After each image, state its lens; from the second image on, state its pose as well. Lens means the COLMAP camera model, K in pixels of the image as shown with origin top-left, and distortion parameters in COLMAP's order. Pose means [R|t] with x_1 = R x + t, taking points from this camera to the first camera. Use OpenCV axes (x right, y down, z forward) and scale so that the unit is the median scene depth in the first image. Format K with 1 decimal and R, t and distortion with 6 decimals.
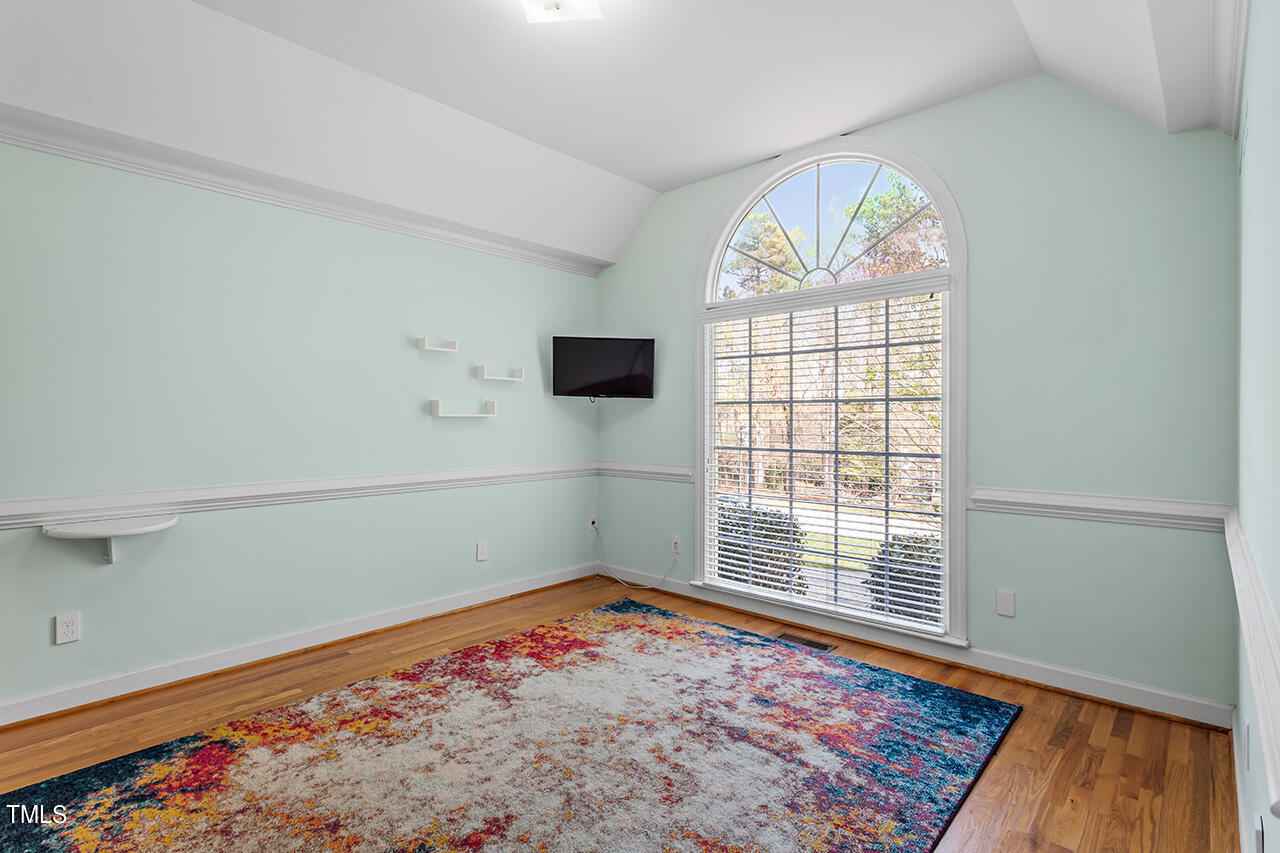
lens RADIAL K [[610.2, 0, 641.2], [0, 610.2, 418.4], [0, 0, 1]] dist [-0.001091, -0.000038]
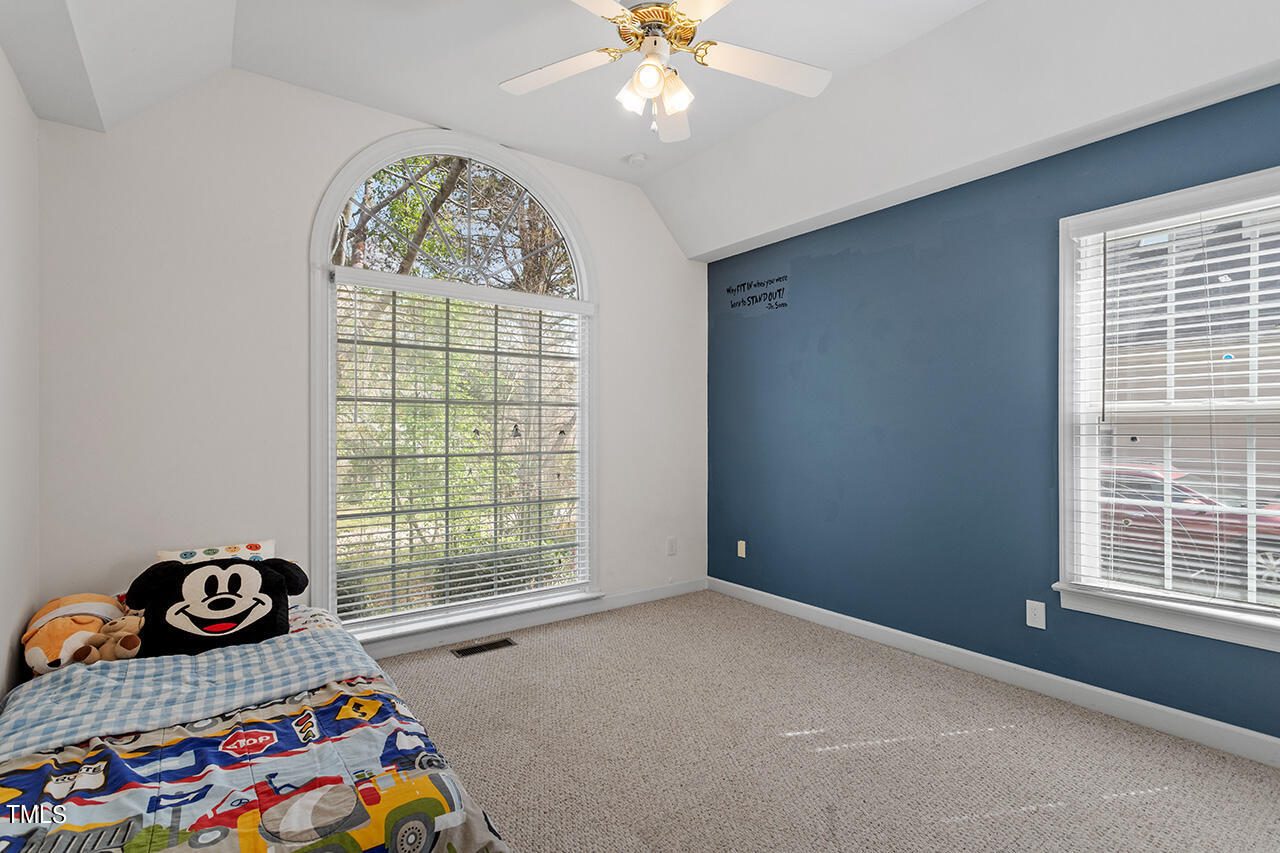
lens RADIAL K [[610.2, 0, 641.2], [0, 610.2, 418.4], [0, 0, 1]] dist [-0.001091, -0.000038]
pose [[0.184866, 0.003429, 0.982758, -0.625236], [-0.003449, 0.999990, -0.002840, -0.003063], [-0.982758, -0.002865, 0.184876, 0.573002]]
